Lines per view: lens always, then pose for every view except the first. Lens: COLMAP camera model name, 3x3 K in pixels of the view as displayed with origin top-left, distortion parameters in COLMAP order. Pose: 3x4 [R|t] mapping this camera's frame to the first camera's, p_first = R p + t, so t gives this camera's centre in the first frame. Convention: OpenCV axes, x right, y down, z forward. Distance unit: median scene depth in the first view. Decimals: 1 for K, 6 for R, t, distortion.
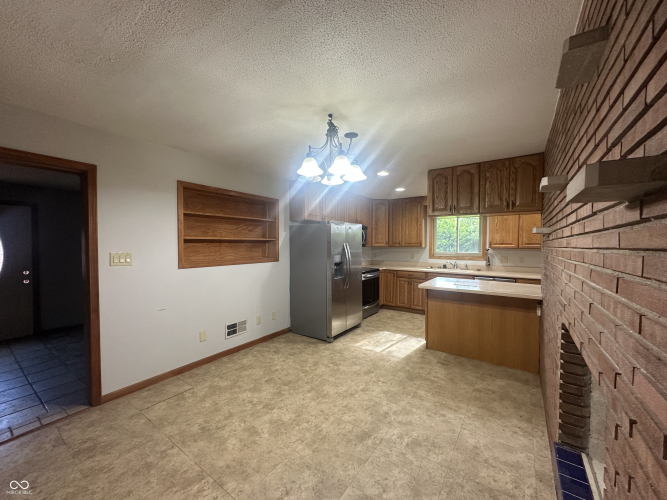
lens RADIAL K [[265.8, 0, 336.8], [0, 265.8, 248.2], [0, 0, 1]] dist [0.002570, 0.000273]
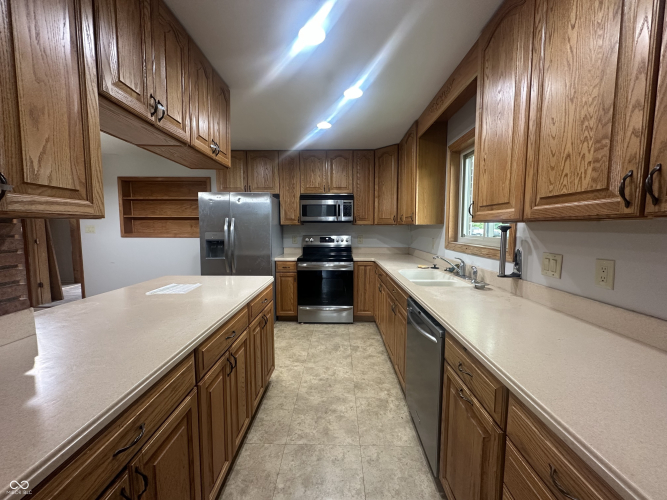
lens RADIAL K [[265.8, 0, 333.9], [0, 265.8, 245.9], [0, 0, 1]] dist [0.002570, 0.000273]
pose [[0.553893, 0.056569, -0.830664, 1.340099], [-0.016790, 0.998245, 0.056786, 0.022049], [0.832418, -0.017507, 0.553871, 1.209083]]
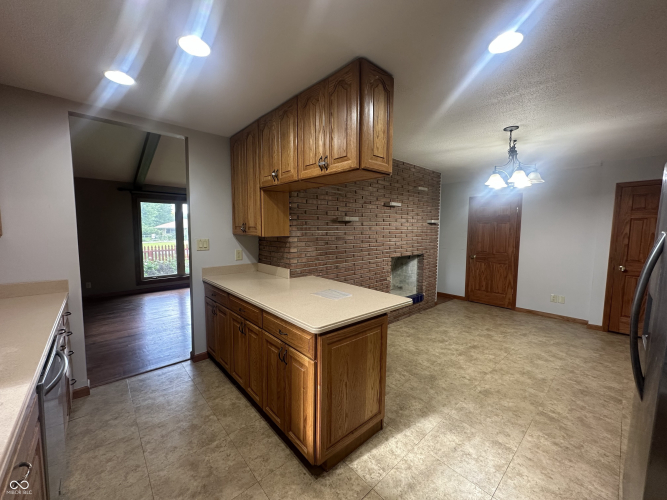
lens RADIAL K [[265.8, 0, 334.8], [0, 265.8, 250.3], [0, 0, 1]] dist [0.002570, 0.000273]
pose [[-0.973009, -0.034004, 0.228248, 0.422472], [-0.009808, 0.994284, 0.106312, -0.040789], [-0.230558, 0.101204, -0.967781, 1.974239]]
